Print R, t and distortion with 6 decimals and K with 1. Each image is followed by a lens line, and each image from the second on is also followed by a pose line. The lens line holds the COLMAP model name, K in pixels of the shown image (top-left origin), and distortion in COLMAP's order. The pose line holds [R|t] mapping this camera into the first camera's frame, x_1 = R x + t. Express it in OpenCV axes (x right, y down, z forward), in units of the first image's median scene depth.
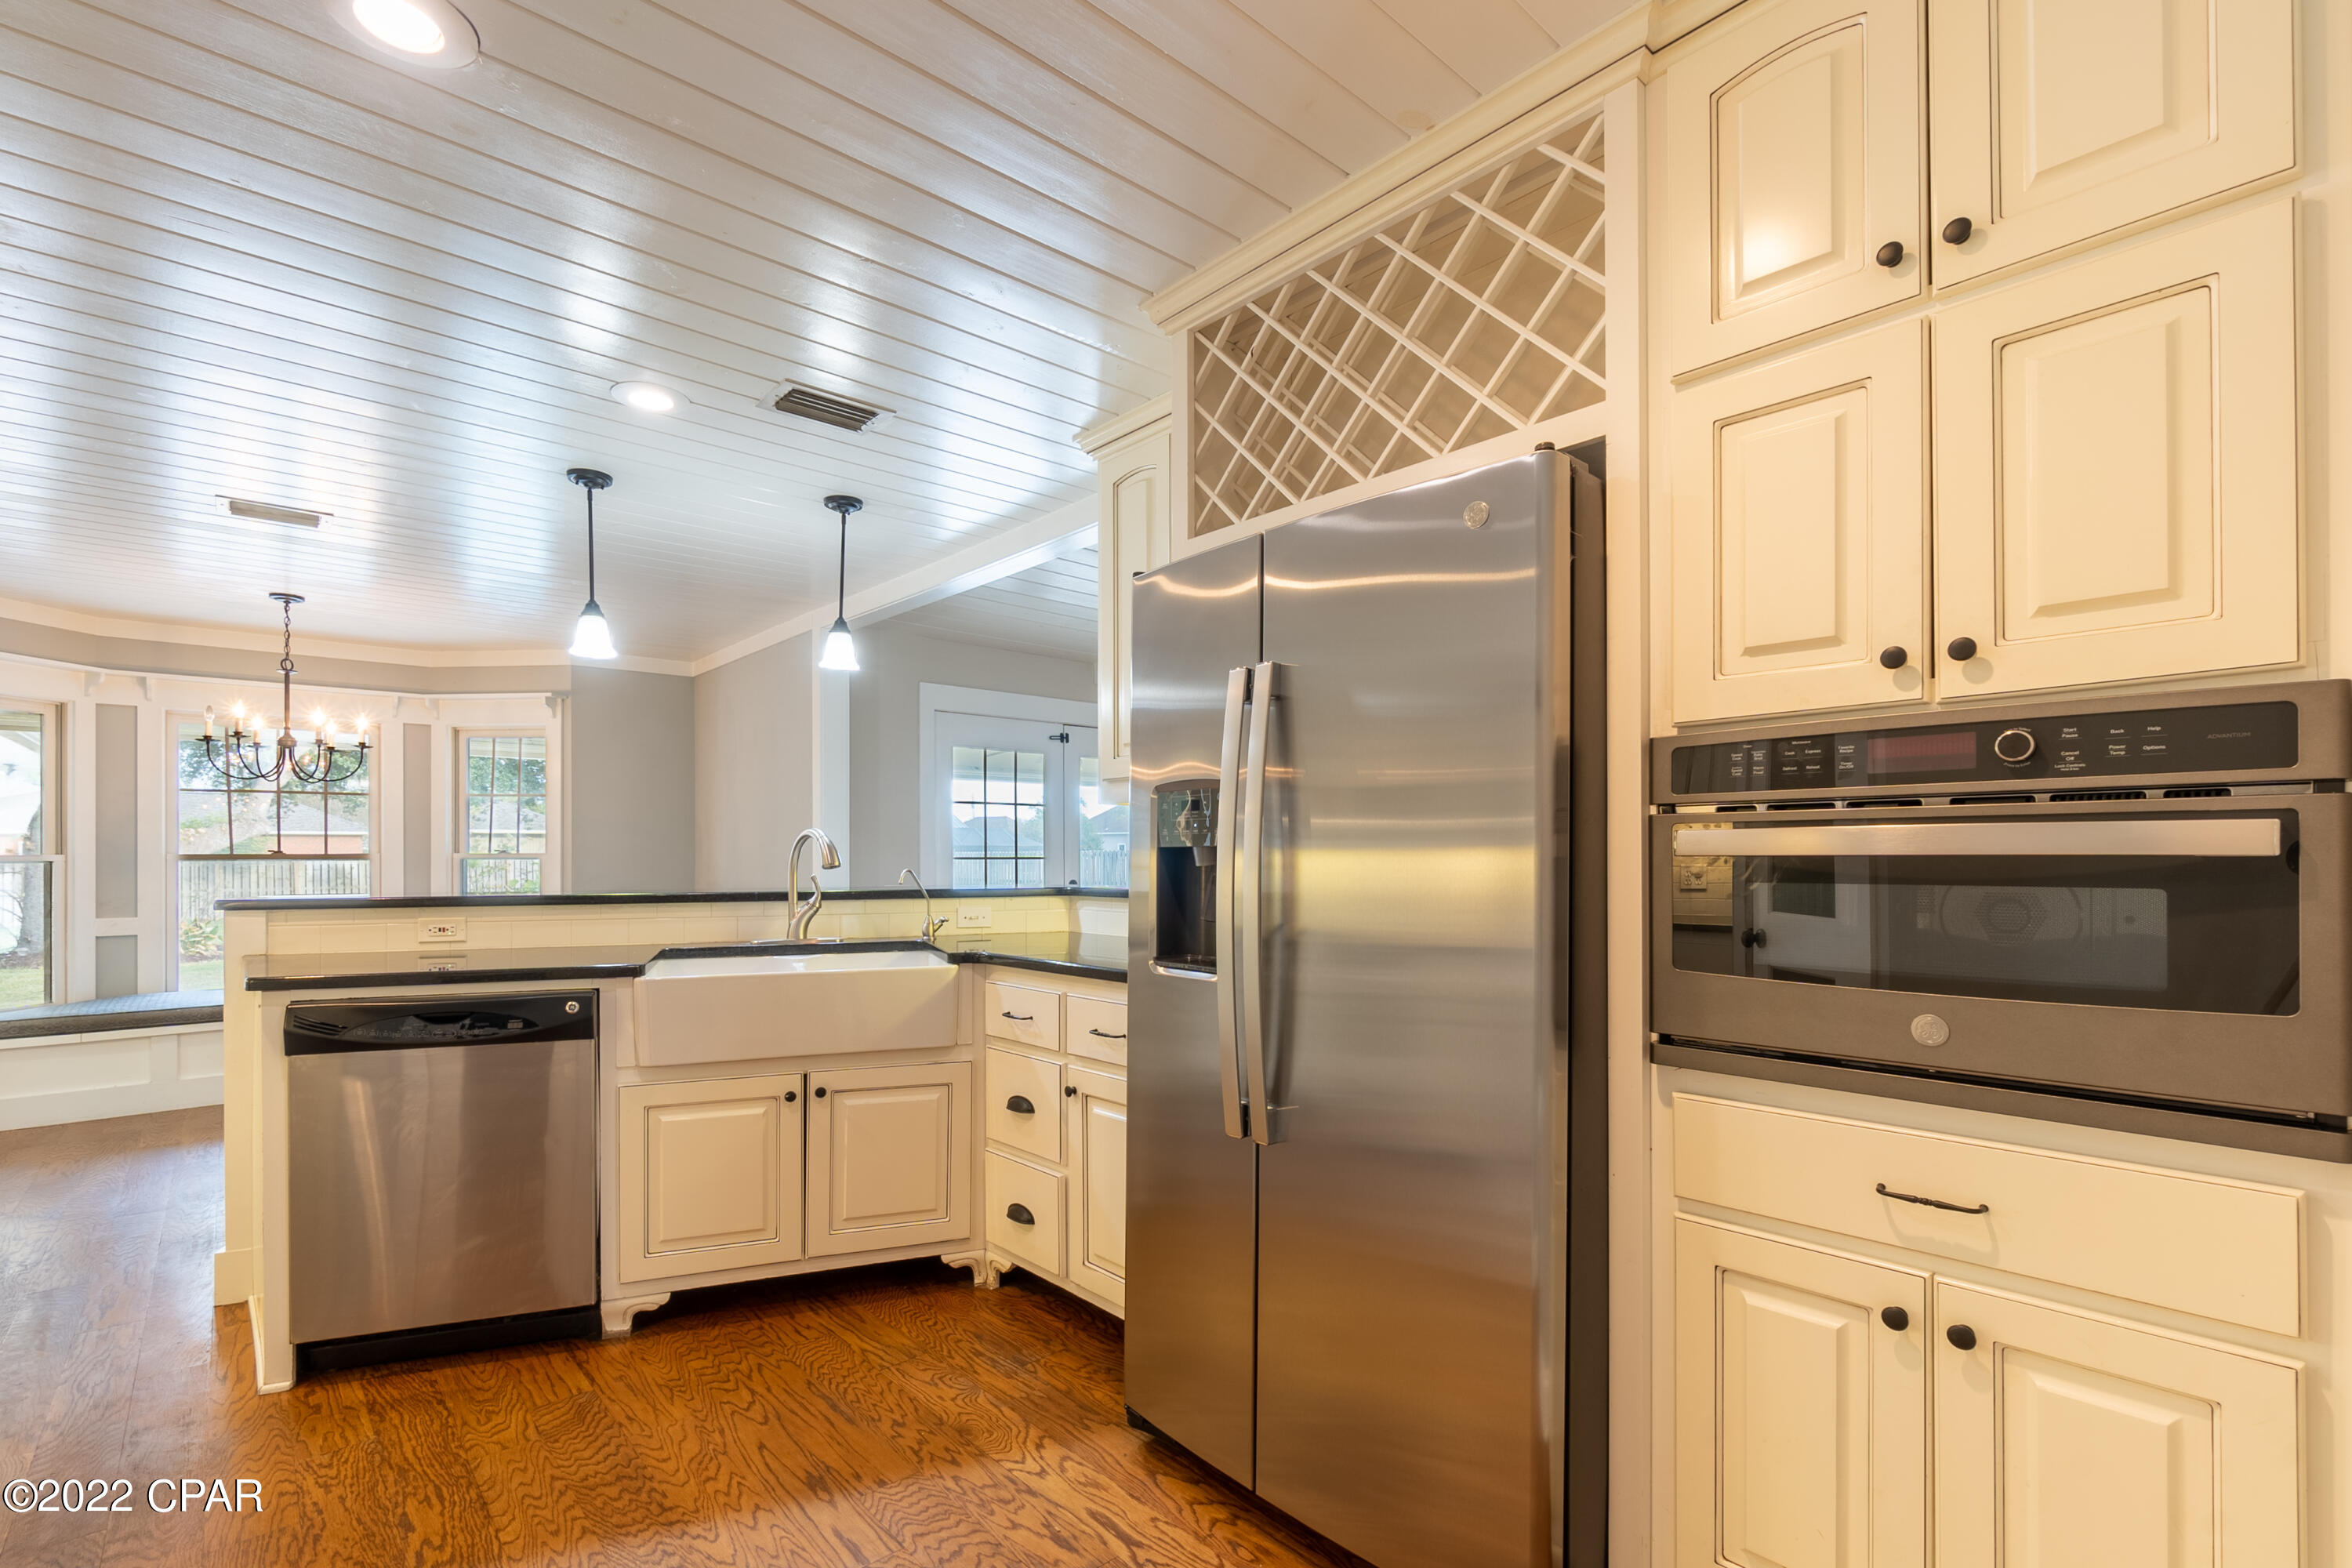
lens RADIAL K [[1112.1, 0, 1173.7], [0, 1112.1, 853.6], [0, 0, 1]] dist [-0.000453, -0.000027]
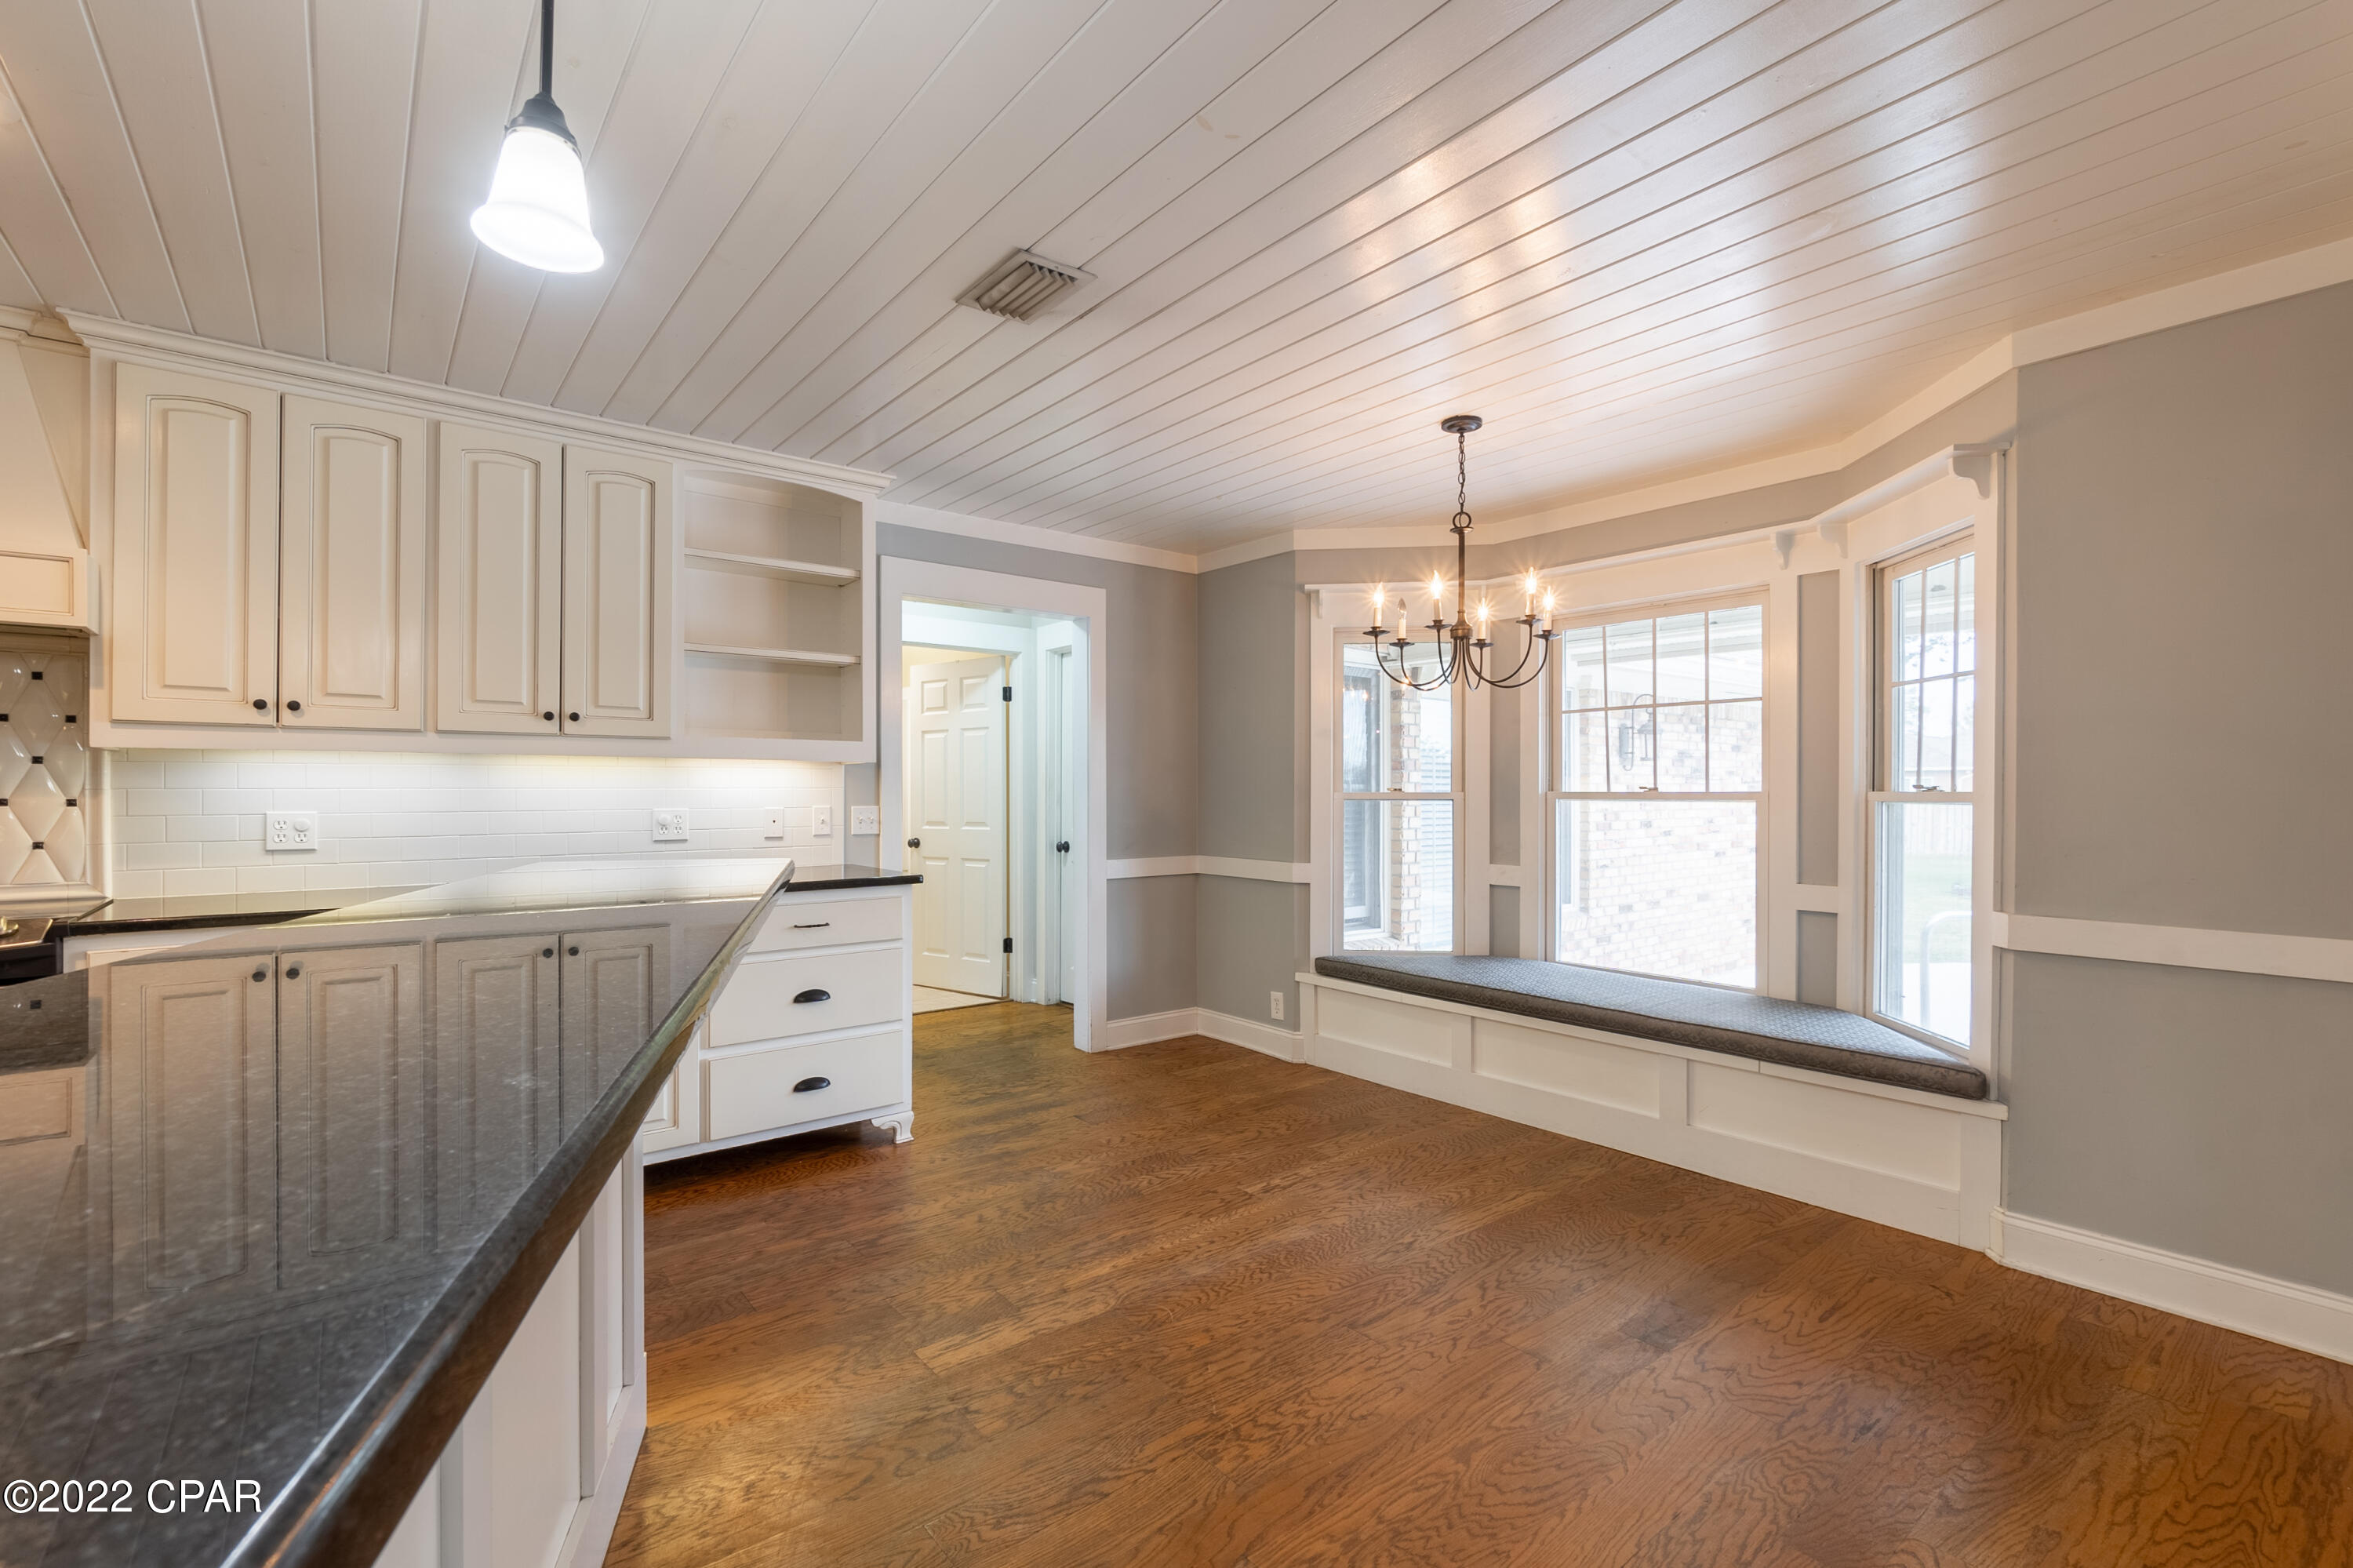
lens RADIAL K [[1042.9, 0, 1214.5], [0, 1042.9, 787.4], [0, 0, 1]] dist [-0.004310, -0.000735]
pose [[-0.049605, 0.000215, -0.998769, -0.207513], [0.000725, 1.000000, 0.000179, -0.004789], [0.998769, -0.000715, -0.049606, 1.342980]]
